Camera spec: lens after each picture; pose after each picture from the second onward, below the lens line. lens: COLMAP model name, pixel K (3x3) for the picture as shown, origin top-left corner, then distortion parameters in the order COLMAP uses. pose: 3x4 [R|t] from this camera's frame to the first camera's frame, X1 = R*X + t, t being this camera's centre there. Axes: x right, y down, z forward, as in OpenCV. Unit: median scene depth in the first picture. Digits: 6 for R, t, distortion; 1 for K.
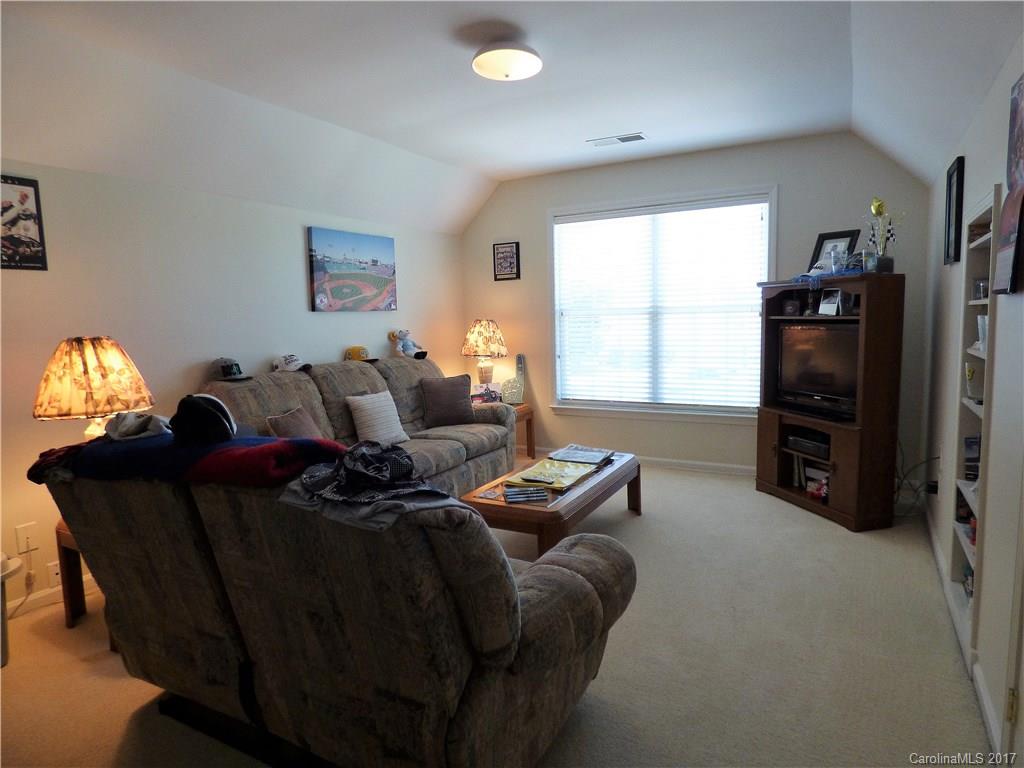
lens RADIAL K [[623.5, 0, 512.0], [0, 623.5, 384.0], [0, 0, 1]] dist [-0.007784, -0.001973]
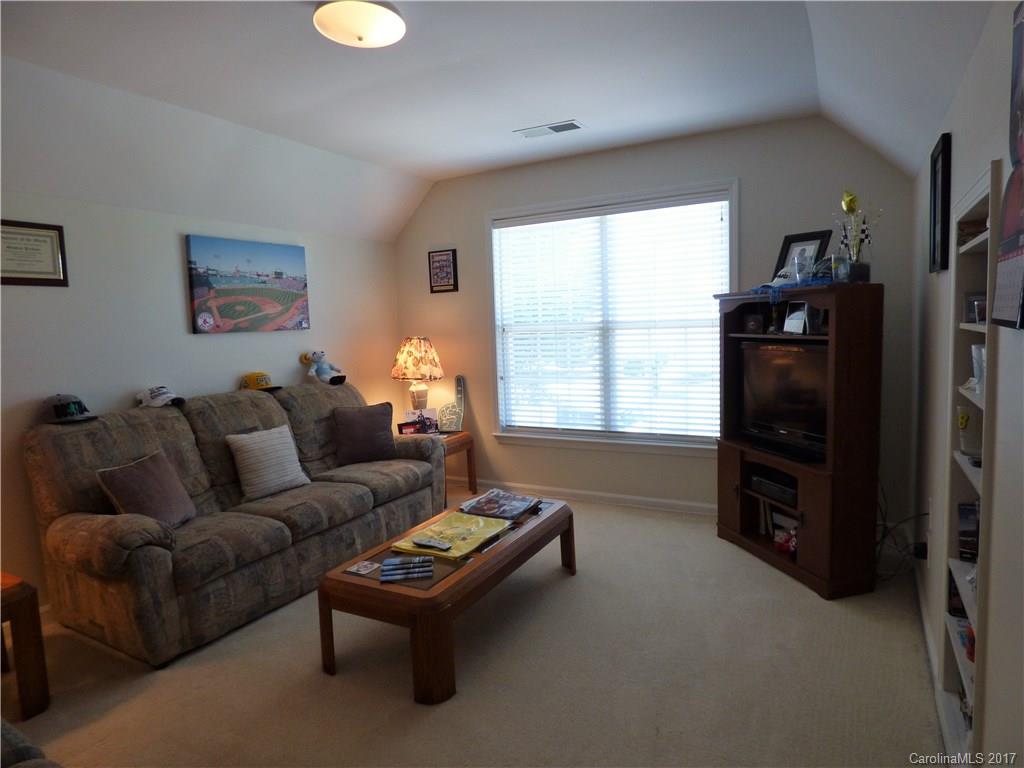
lens RADIAL K [[623.5, 0, 512.0], [0, 623.5, 384.0], [0, 0, 1]] dist [-0.007784, -0.001973]
pose [[0.999926, -0.012128, 0.001065, 0.118511], [0.012137, 0.999887, -0.008914, -0.036546], [-0.000956, 0.008927, 0.999960, 0.154014]]
